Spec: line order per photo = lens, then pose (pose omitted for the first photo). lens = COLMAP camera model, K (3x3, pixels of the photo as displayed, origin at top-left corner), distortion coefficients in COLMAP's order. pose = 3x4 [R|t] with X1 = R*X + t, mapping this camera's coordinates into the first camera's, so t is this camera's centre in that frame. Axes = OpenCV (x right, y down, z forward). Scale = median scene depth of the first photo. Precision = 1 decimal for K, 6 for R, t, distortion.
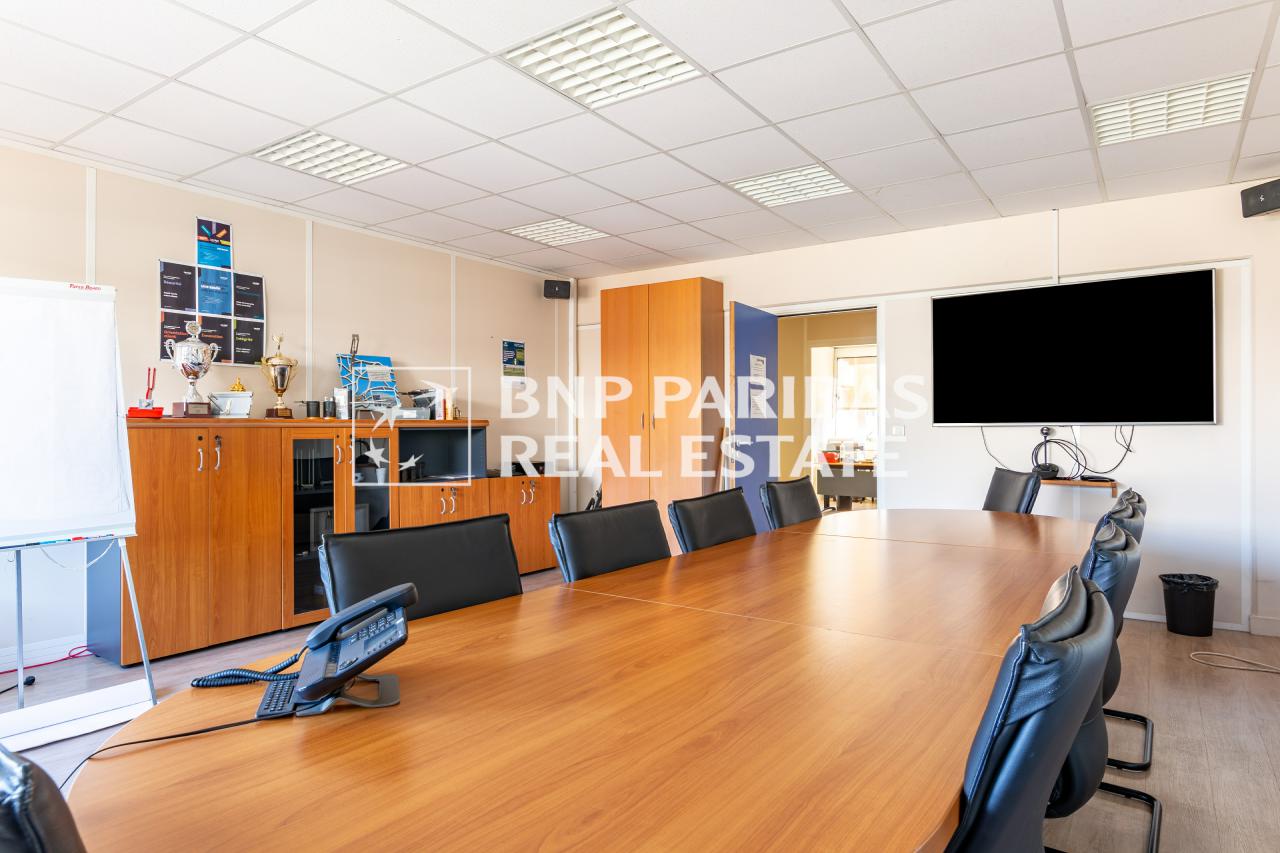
lens RADIAL K [[764.8, 0, 637.0], [0, 764.8, 430.7], [0, 0, 1]] dist [-0.004987, -0.000168]
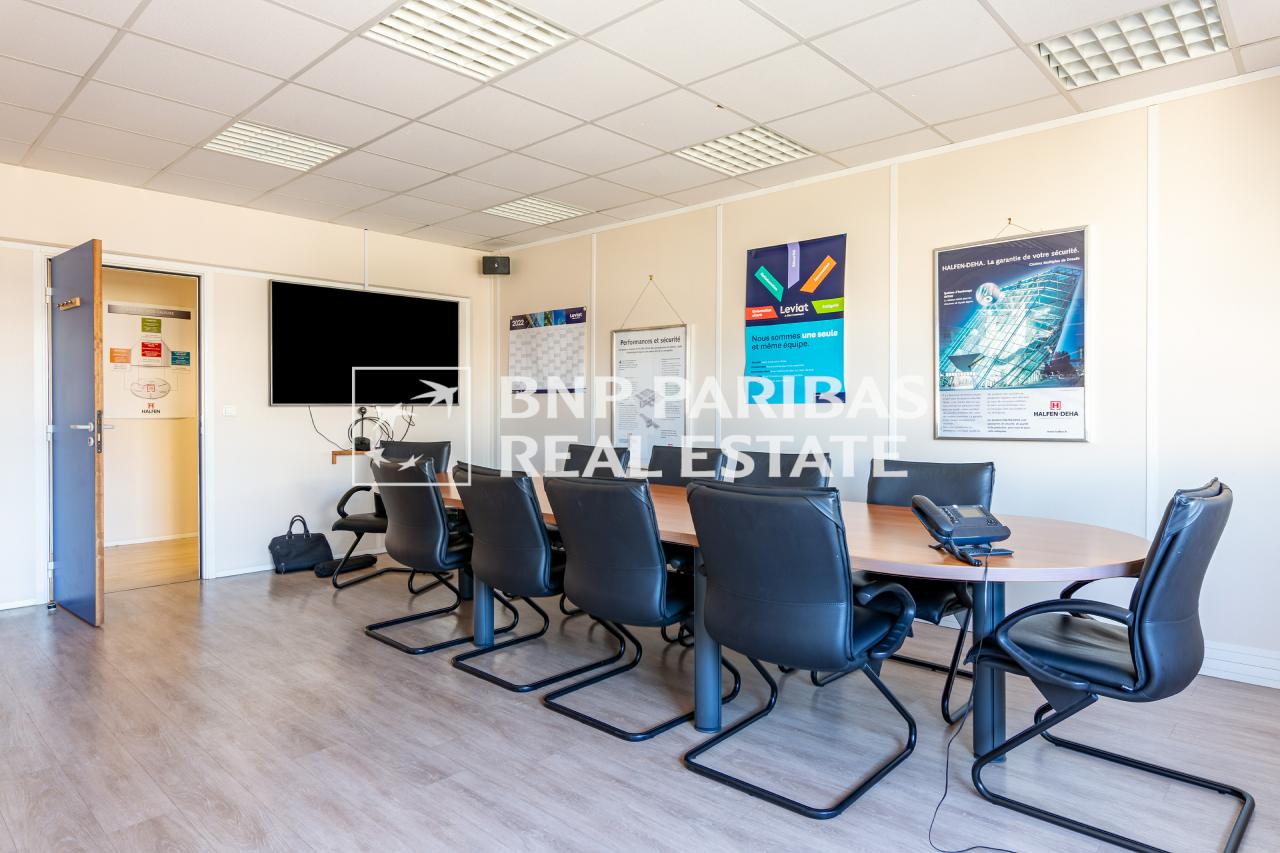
lens RADIAL K [[764.8, 0, 606.2], [0, 764.8, 411.3], [0, 0, 1]] dist [-0.004987, -0.000168]
pose [[0.163897, -0.001931, 0.986476, -0.690046], [-0.005127, 0.999983, 0.002809, -0.003486], [-0.986464, -0.005518, 0.163884, 0.478018]]
